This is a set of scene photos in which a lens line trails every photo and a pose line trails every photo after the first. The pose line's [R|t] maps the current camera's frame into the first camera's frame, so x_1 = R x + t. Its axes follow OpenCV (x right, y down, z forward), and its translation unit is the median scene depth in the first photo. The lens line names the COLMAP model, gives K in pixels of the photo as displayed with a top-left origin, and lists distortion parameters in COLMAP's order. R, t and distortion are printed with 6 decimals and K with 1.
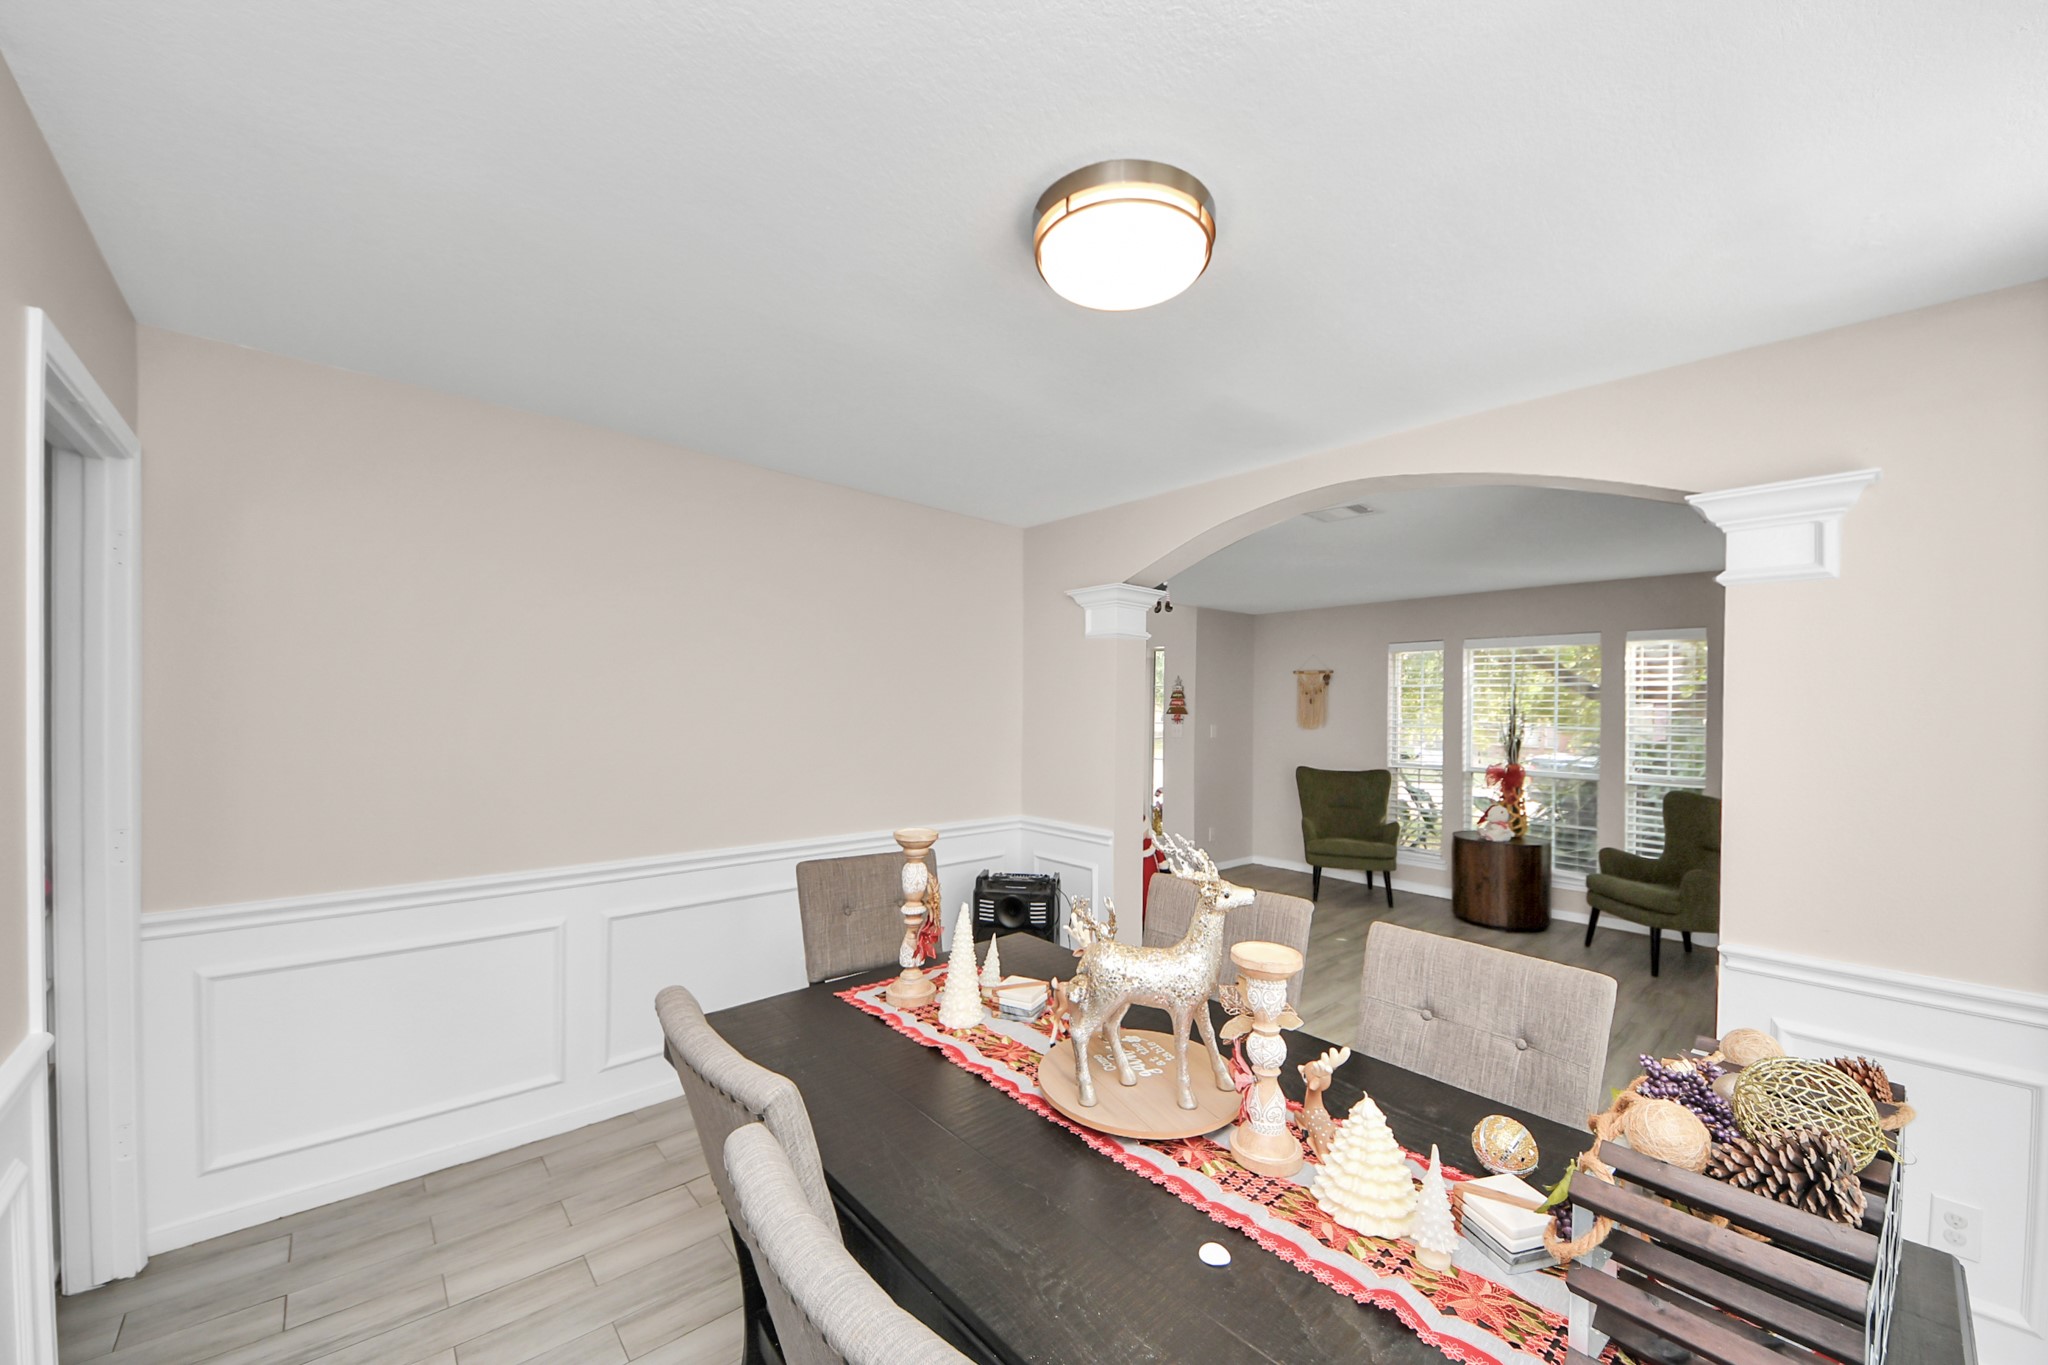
lens RADIAL K [[763.2, 0, 1013.4], [0, 763.2, 699.0], [0, 0, 1]] dist [0.000072, -0.000009]
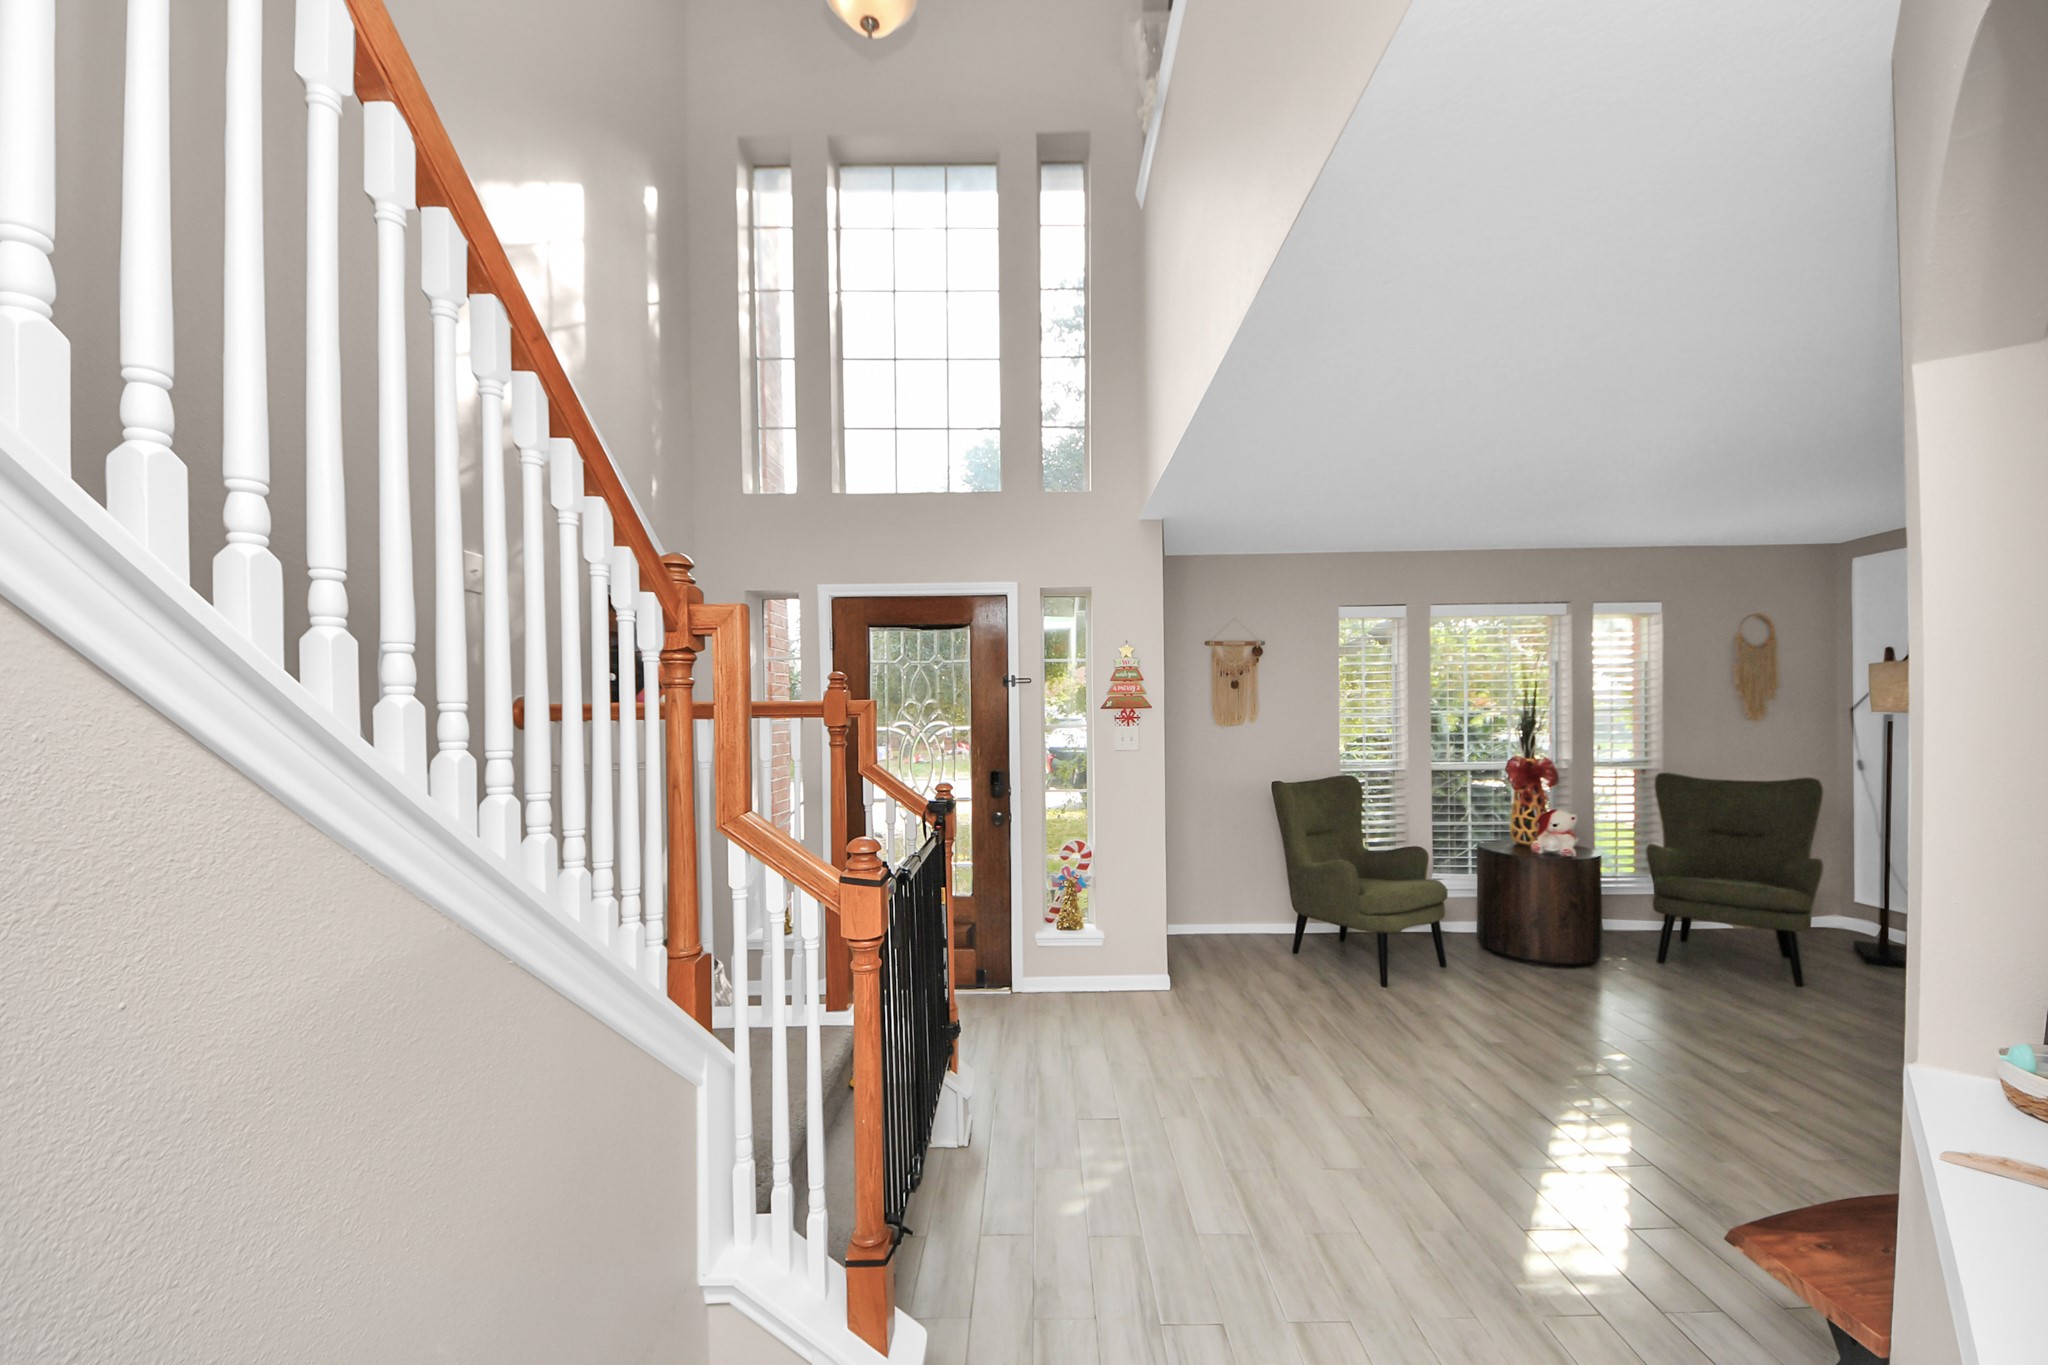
lens RADIAL K [[789.9, 0, 1024.0], [0, 789.9, 682.5], [0, 0, 1]] dist [-0.000017, 0.000100]
pose [[0.671012, 0.002034, 0.741443, -0.335278], [0.015495, 0.999739, -0.016766, 0.011382], [-0.741284, 0.022739, 0.670806, 0.825863]]
